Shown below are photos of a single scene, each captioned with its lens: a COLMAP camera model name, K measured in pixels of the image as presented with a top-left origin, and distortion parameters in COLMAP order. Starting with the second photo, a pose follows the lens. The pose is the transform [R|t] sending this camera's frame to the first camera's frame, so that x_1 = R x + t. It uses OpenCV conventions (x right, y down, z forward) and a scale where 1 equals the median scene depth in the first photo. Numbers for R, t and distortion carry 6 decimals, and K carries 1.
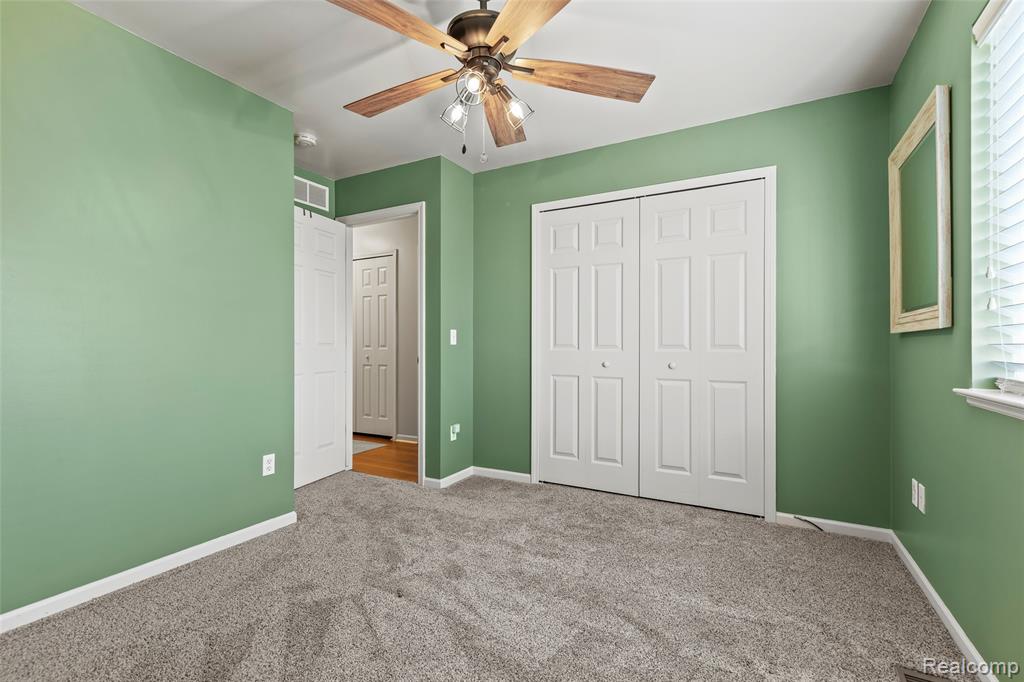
lens RADIAL K [[461.1, 0, 512.0], [0, 461.1, 341.0], [0, 0, 1]] dist [-0.000051, -0.000110]
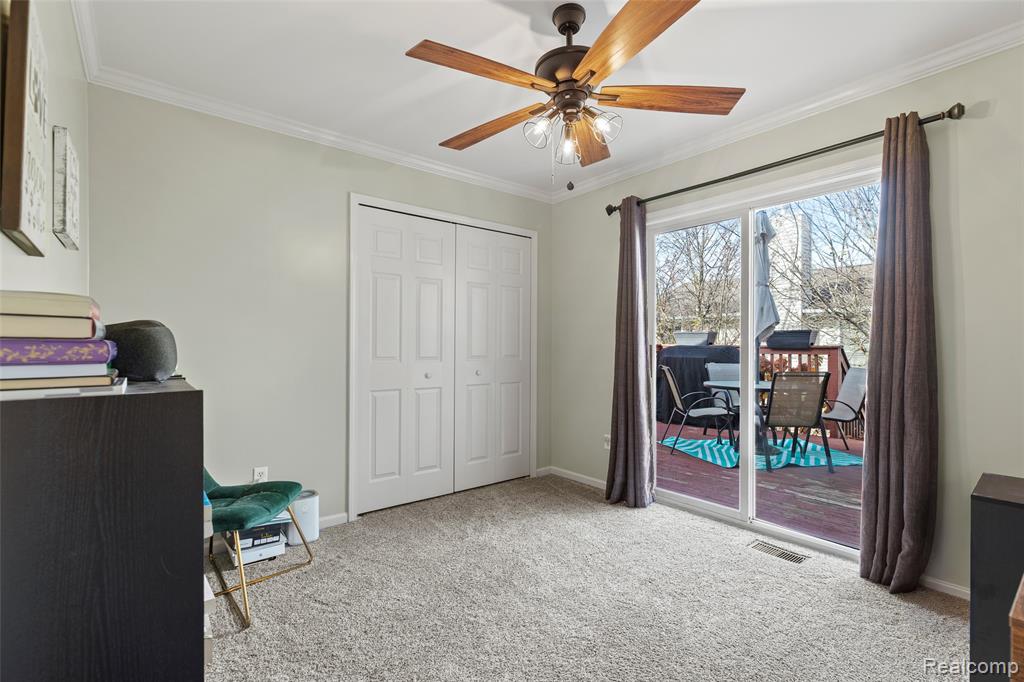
lens RADIAL K [[477.5, 0, 515.7], [0, 477.5, 352.6], [0, 0, 1]] dist [0.000694, 0.000003]
pose [[0.381844, 0.005478, 0.924210, -0.664172], [0.000718, 0.999980, -0.006224, 0.006464], [-0.924226, 0.003040, 0.381833, 0.388870]]
